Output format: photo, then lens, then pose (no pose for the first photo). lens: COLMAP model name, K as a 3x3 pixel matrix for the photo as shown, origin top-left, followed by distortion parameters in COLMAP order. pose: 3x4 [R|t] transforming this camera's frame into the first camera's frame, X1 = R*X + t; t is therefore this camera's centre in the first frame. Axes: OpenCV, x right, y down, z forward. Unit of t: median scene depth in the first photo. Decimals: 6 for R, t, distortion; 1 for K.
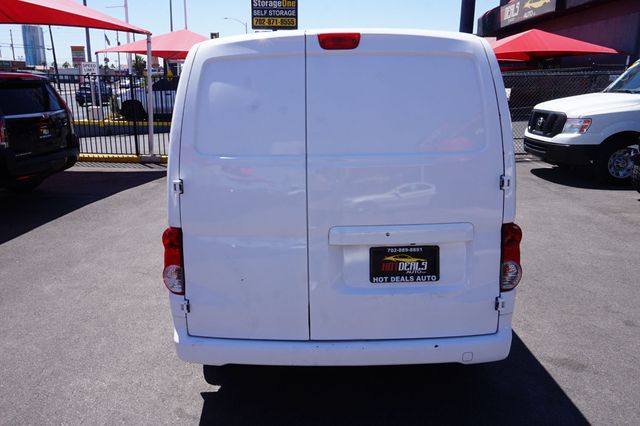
lens RADIAL K [[502.1, 0, 318.1], [0, 502.1, 210.0], [0, 0, 1]] dist [-0.003806, 0.003327]
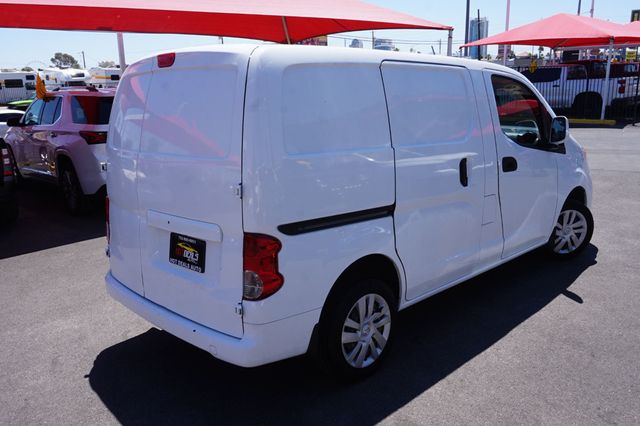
lens RADIAL K [[540.4, 0, 315.0], [0, 540.4, 216.1], [0, 0, 1]] dist [0.001062, 0.006207]
pose [[0.695101, 0.151930, -0.702675, 1.228555], [-0.144724, 0.986976, 0.070236, -0.101989], [0.704194, 0.052873, 0.708036, 0.327899]]
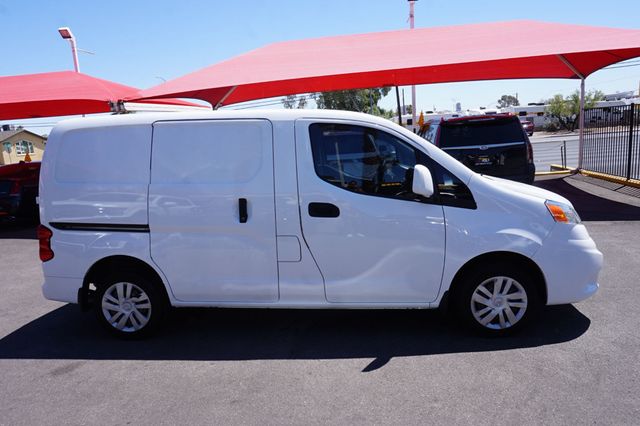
lens RADIAL K [[425.8, 0, 317.0], [0, 425.8, 210.7], [0, 0, 1]] dist [-0.015286, 0.005942]
pose [[-0.069001, 0.178458, -0.981525, 1.766338], [-0.183599, 0.964793, 0.188323, -0.466906], [0.980576, 0.193202, -0.033807, 1.914045]]
